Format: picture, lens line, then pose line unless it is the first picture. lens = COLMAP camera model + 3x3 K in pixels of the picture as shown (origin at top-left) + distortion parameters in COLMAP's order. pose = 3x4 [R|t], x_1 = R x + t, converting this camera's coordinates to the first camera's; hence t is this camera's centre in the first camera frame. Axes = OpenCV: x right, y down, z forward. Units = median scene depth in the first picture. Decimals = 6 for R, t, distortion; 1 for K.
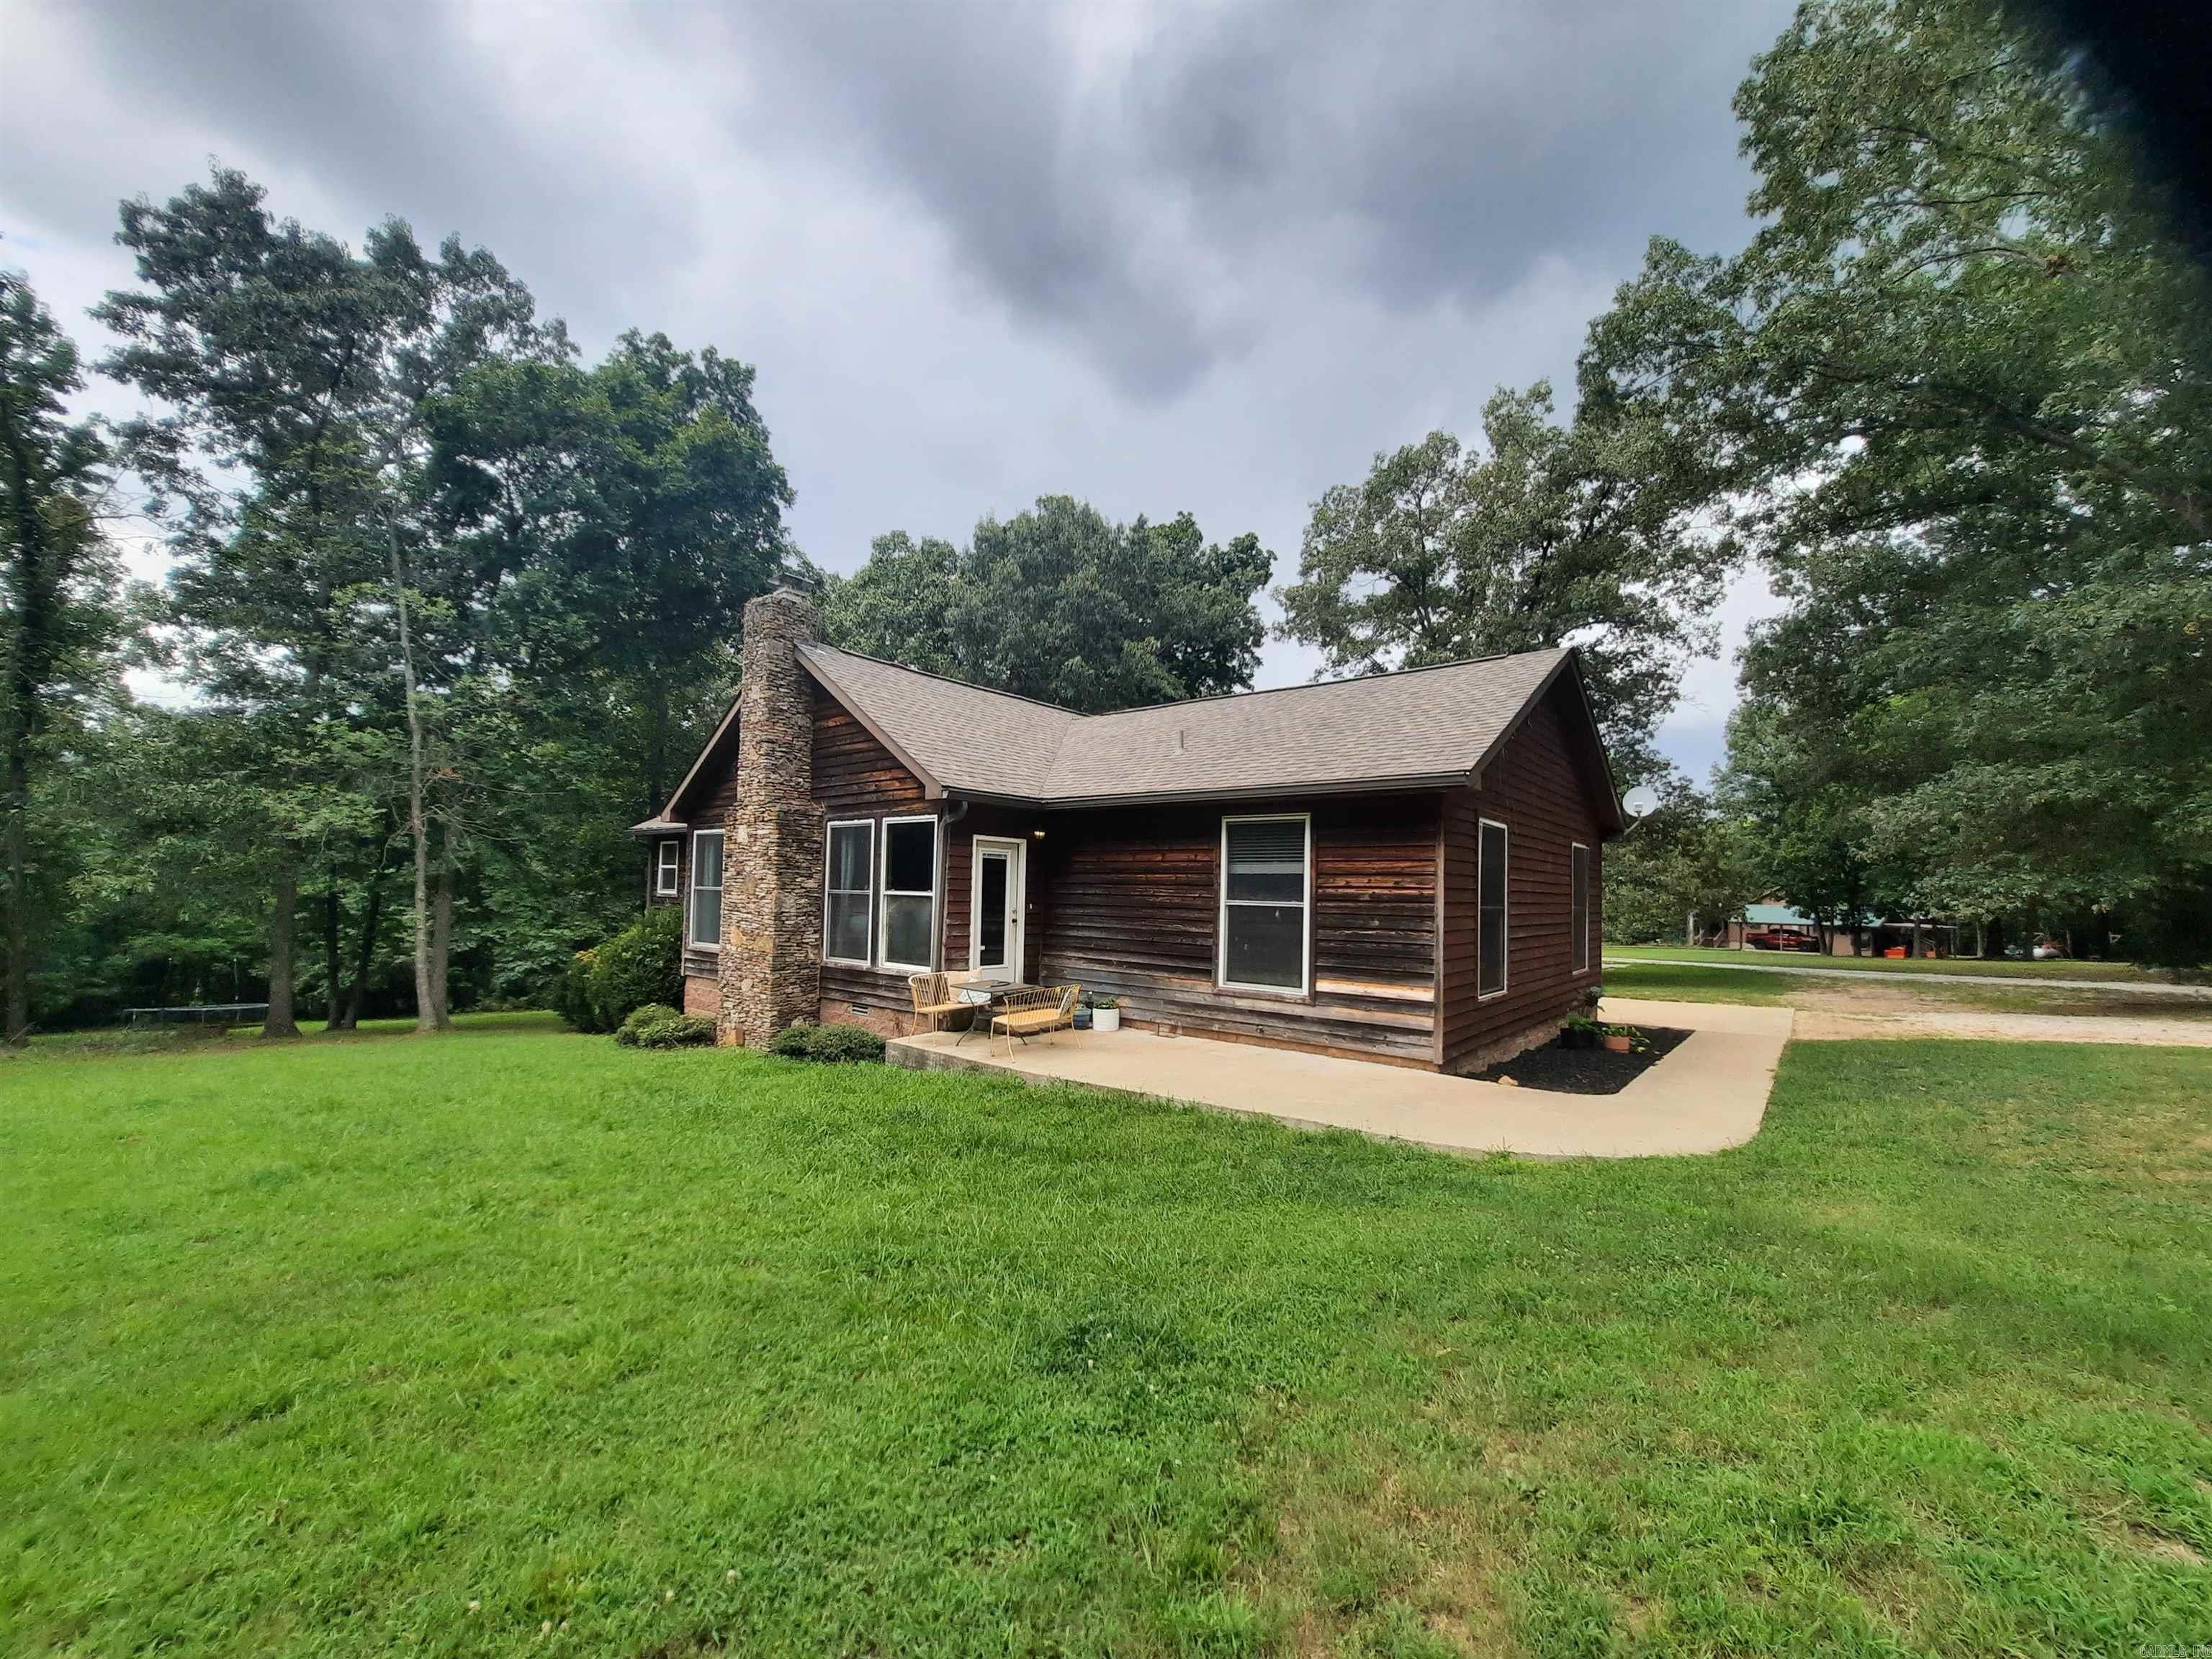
lens RADIAL K [[895.3, 0, 1088.7], [0, 895.3, 847.8], [0, 0, 1]] dist [-0.011155, -0.000027]
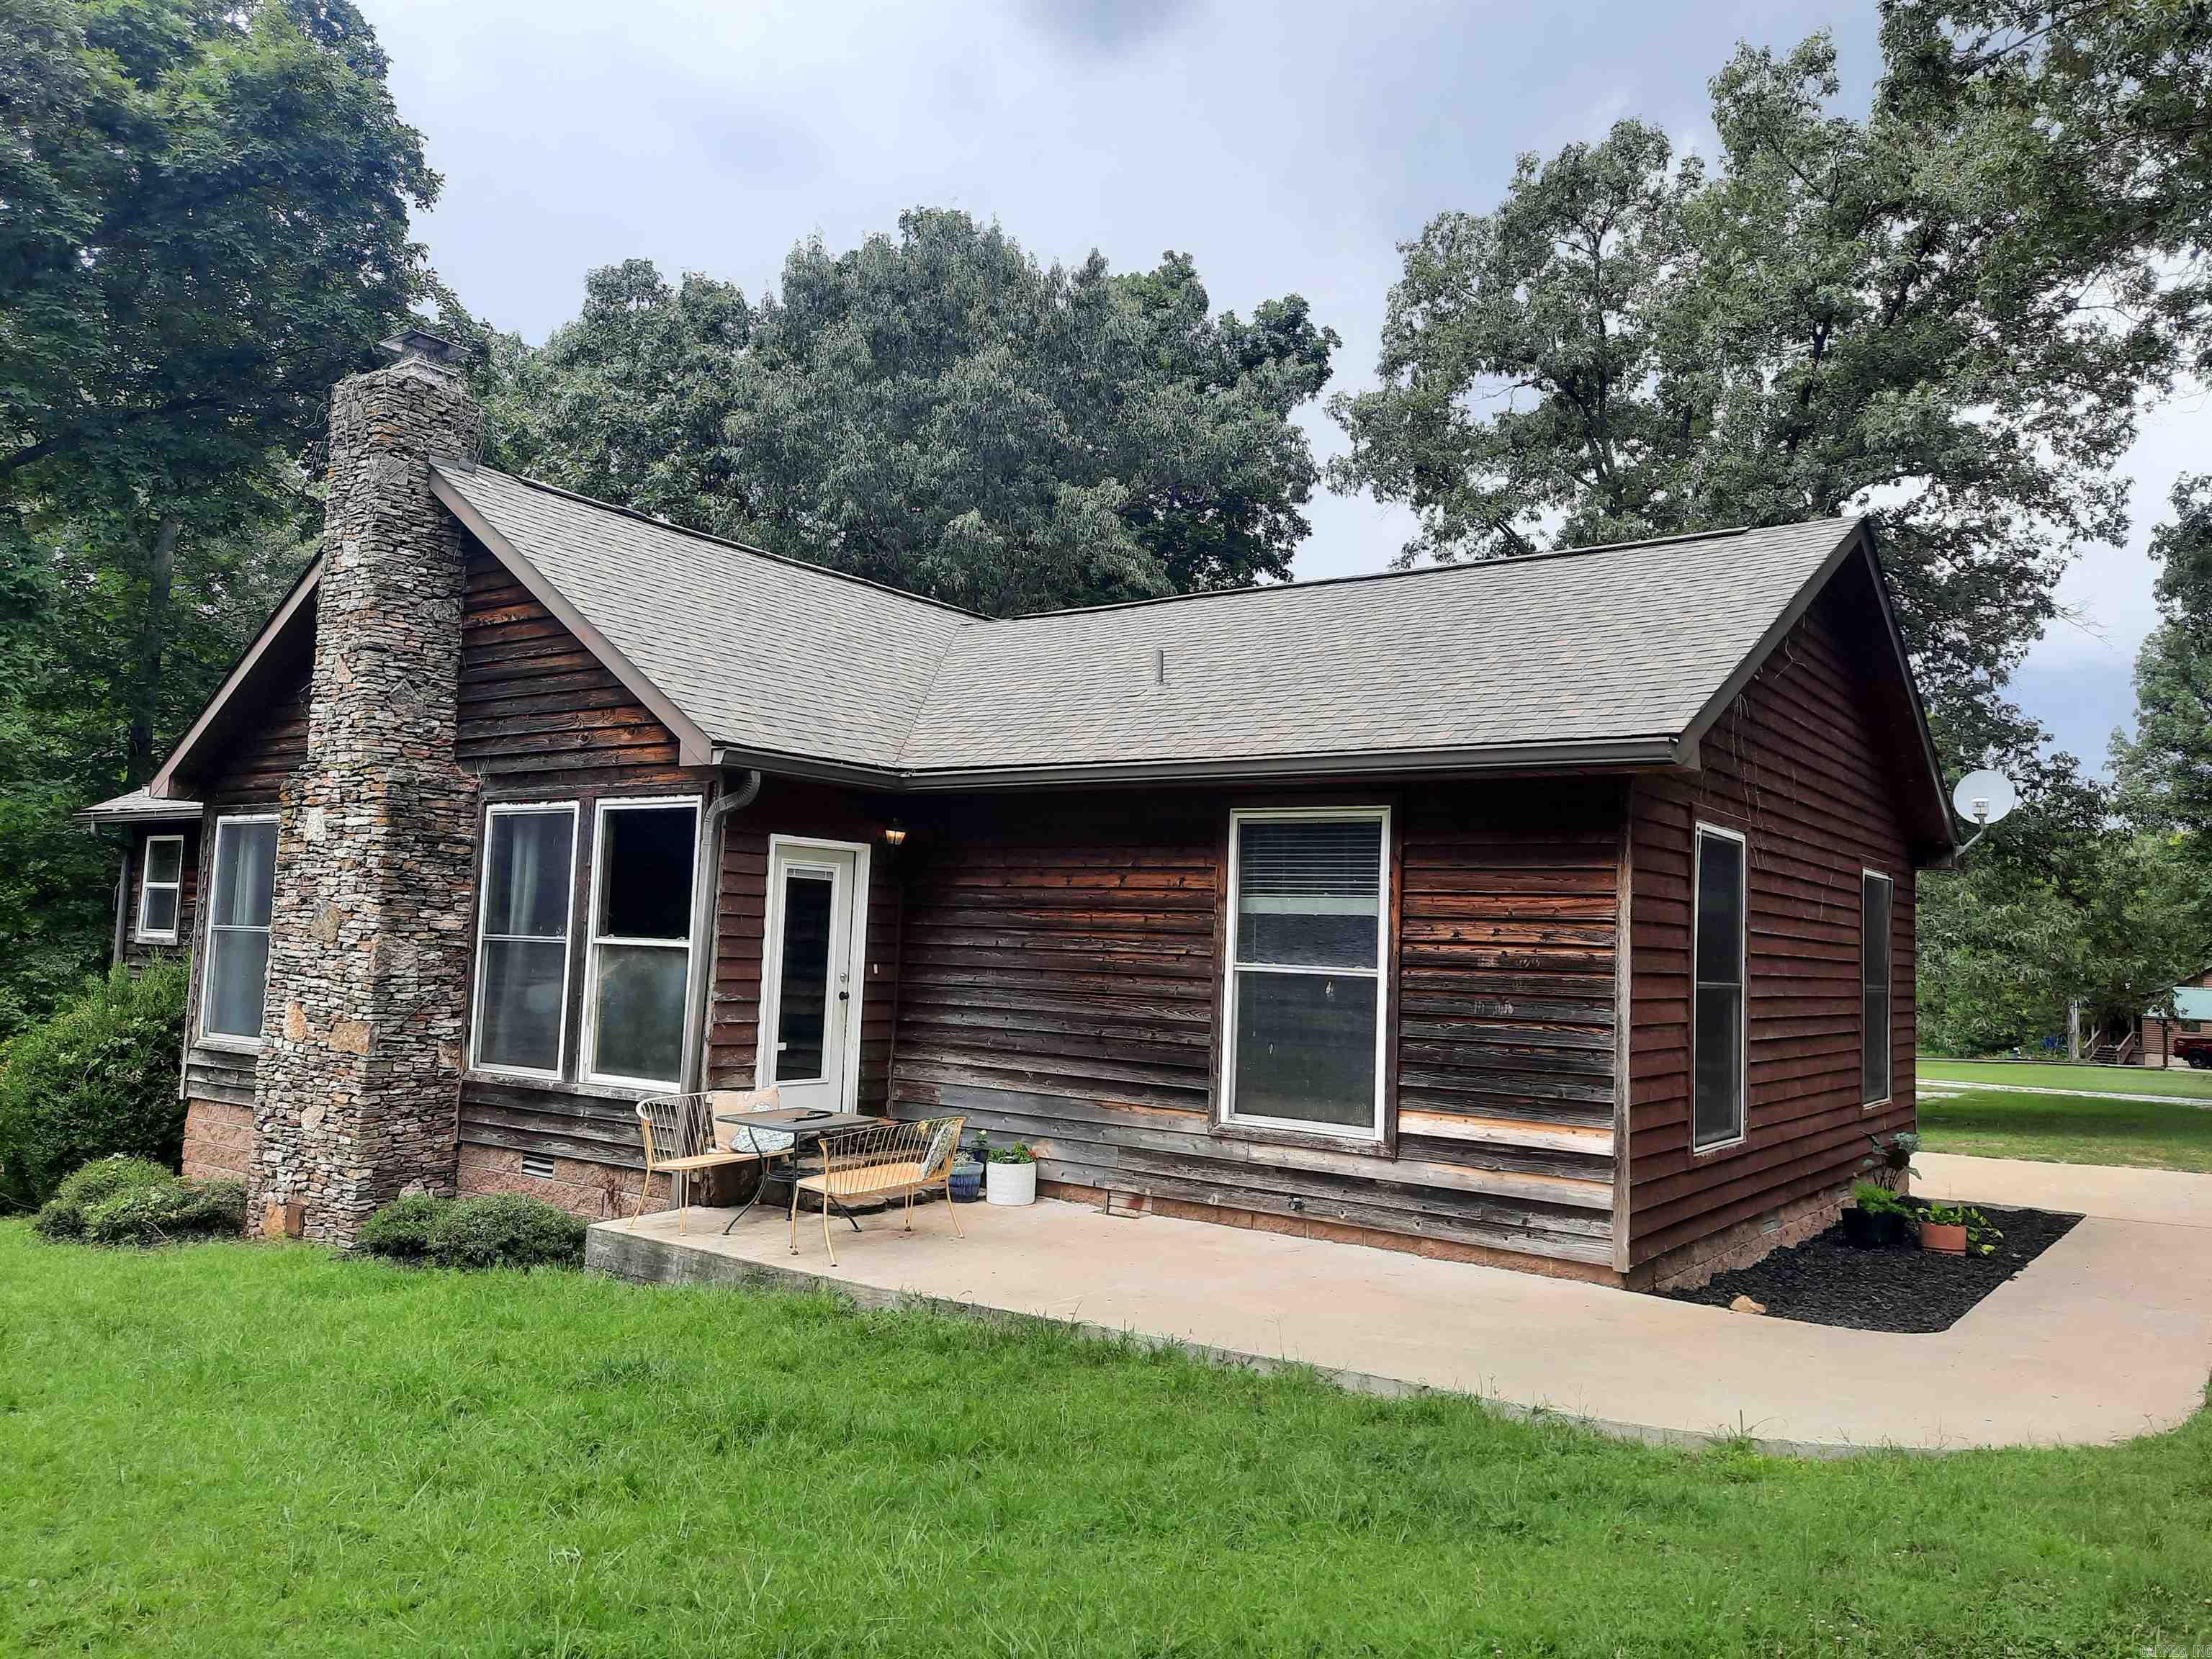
lens RADIAL K [[1578.6, 0, 1119.2], [0, 1578.6, 811.8], [0, 0, 1]] dist [0.056040, -0.015054]
pose [[0.996313, 0.020986, 0.083187, 0.000519], [-0.018126, 0.999223, -0.034999, 0.001600], [-0.083857, 0.033362, 0.995919, 0.043331]]
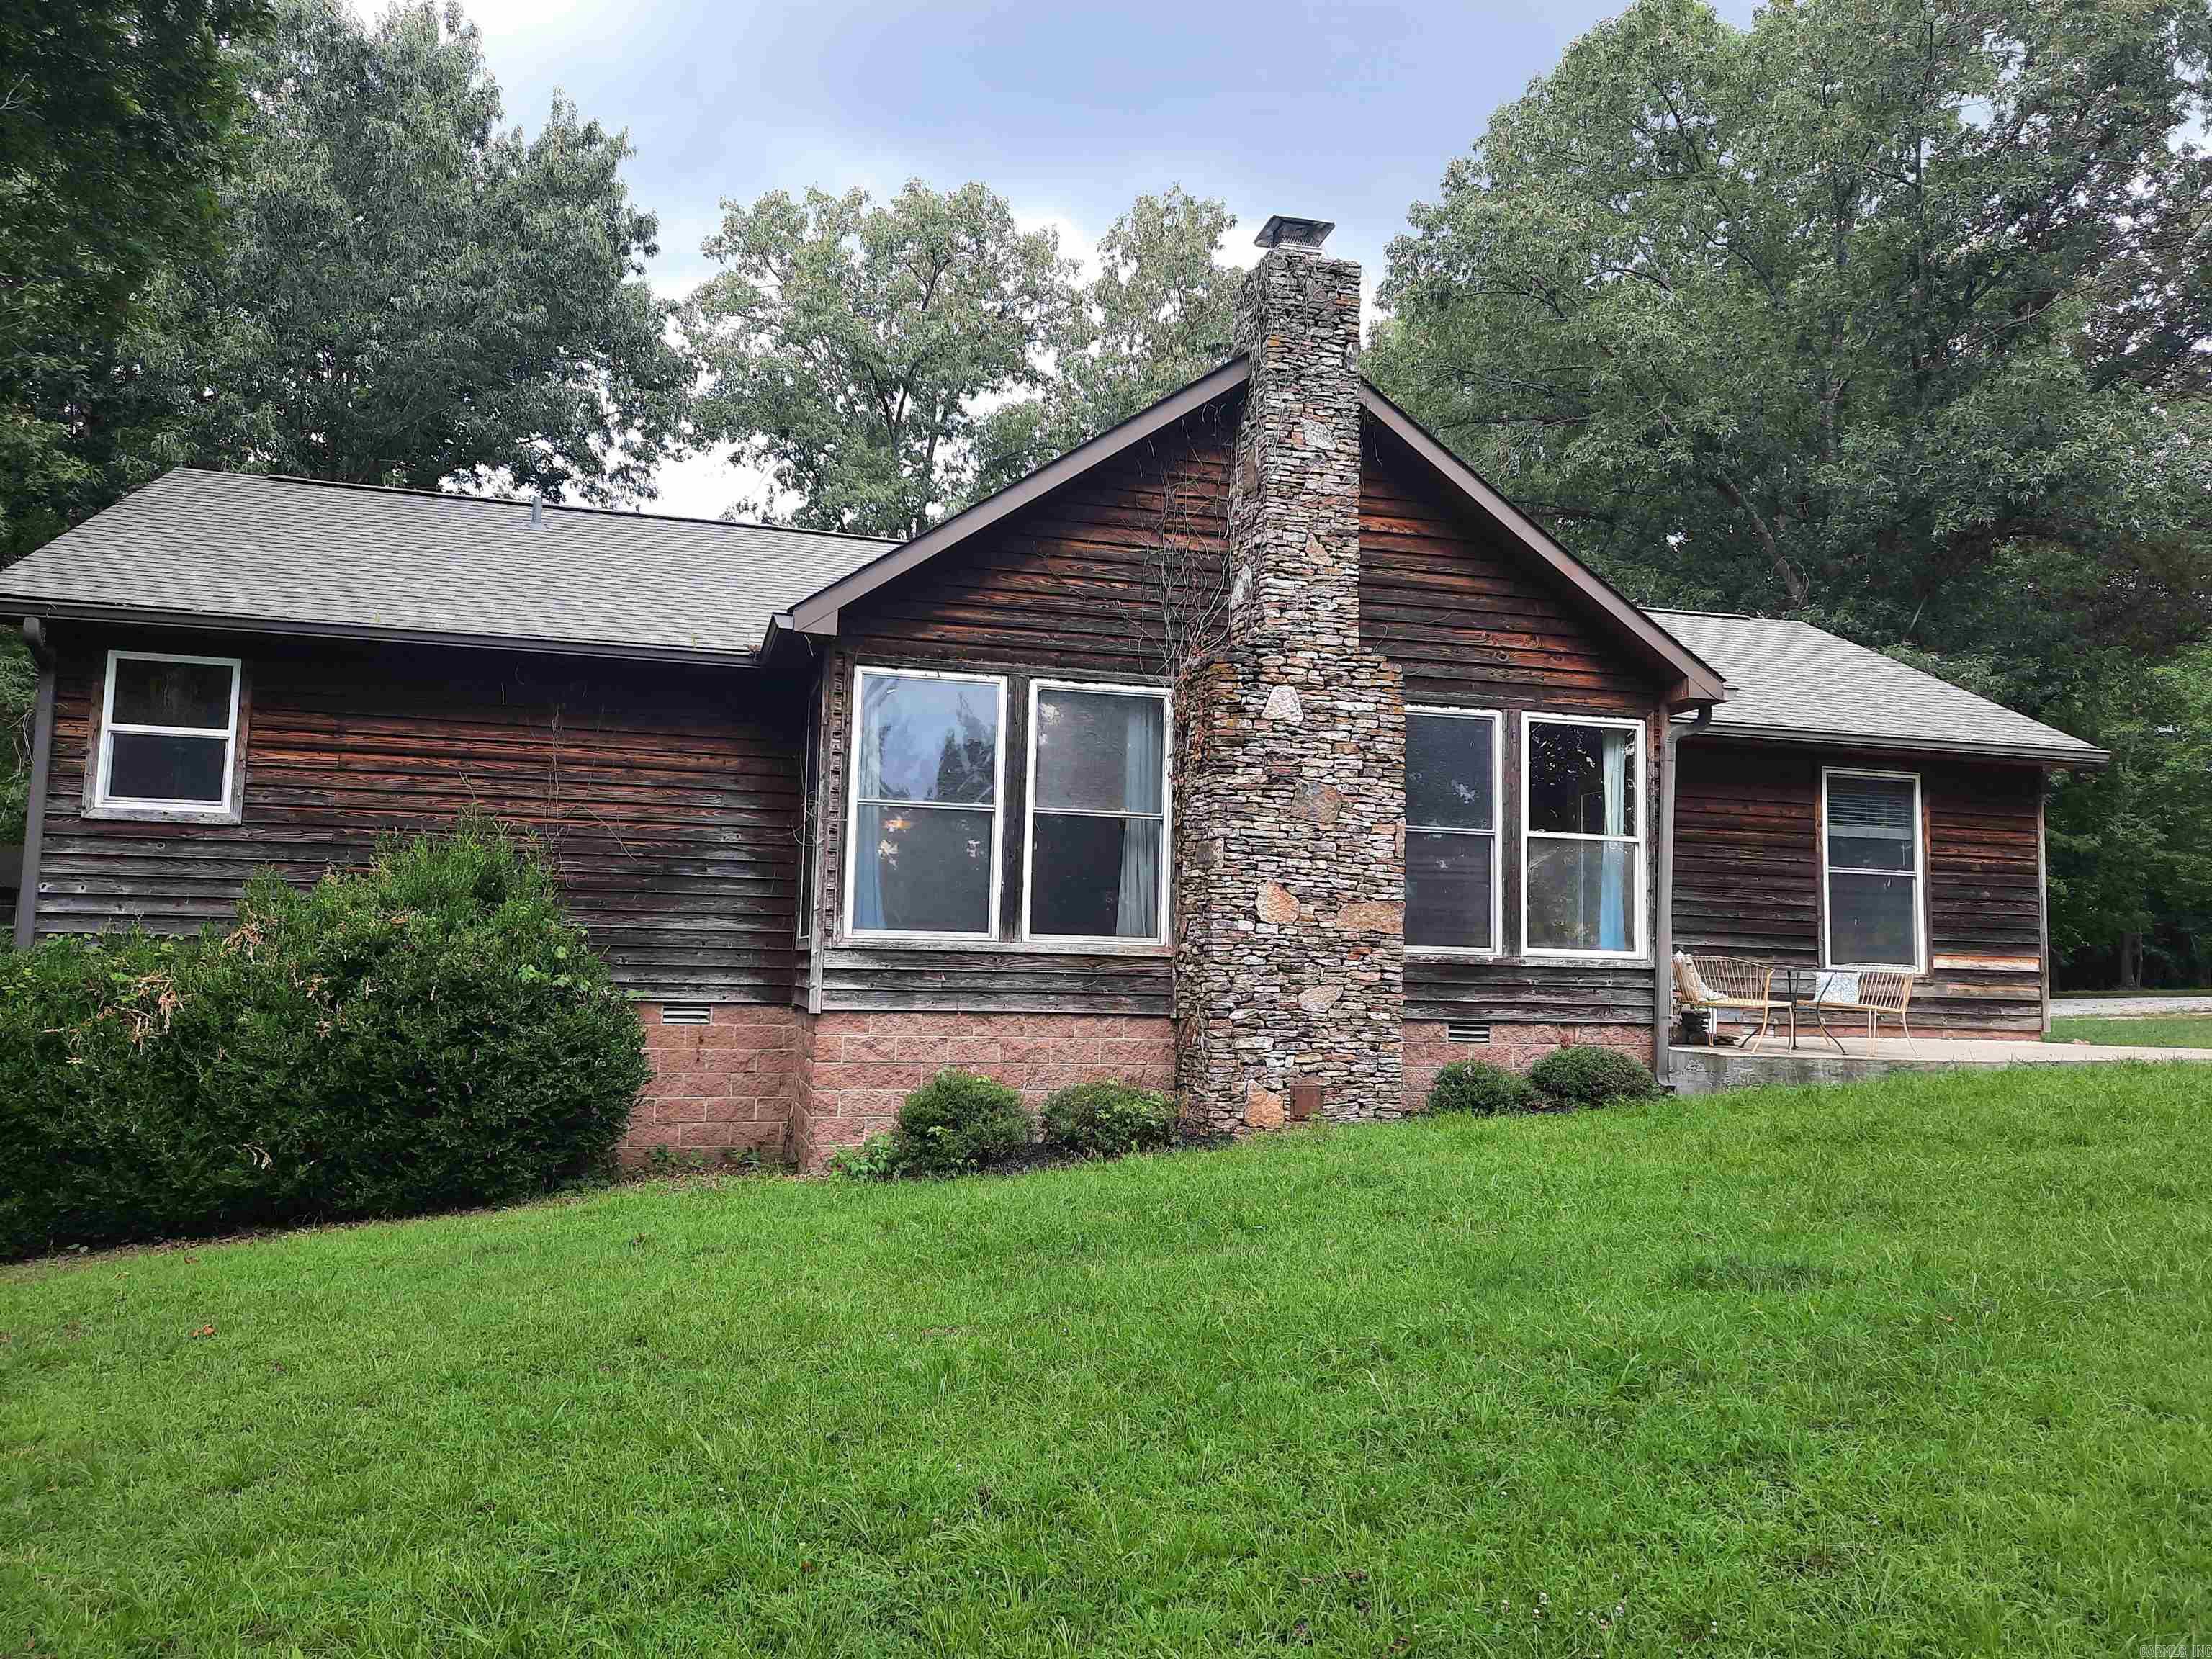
lens RADIAL K [[1578.6, 0, 1098.8], [0, 1578.6, 822.6], [0, 0, 1]] dist [0.056040, -0.015054]
pose [[0.568265, 0.068088, 0.820023, -1.467120], [-0.054845, 0.997489, -0.044817, 0.122306], [-0.821016, -0.019506, 0.570573, 0.714785]]
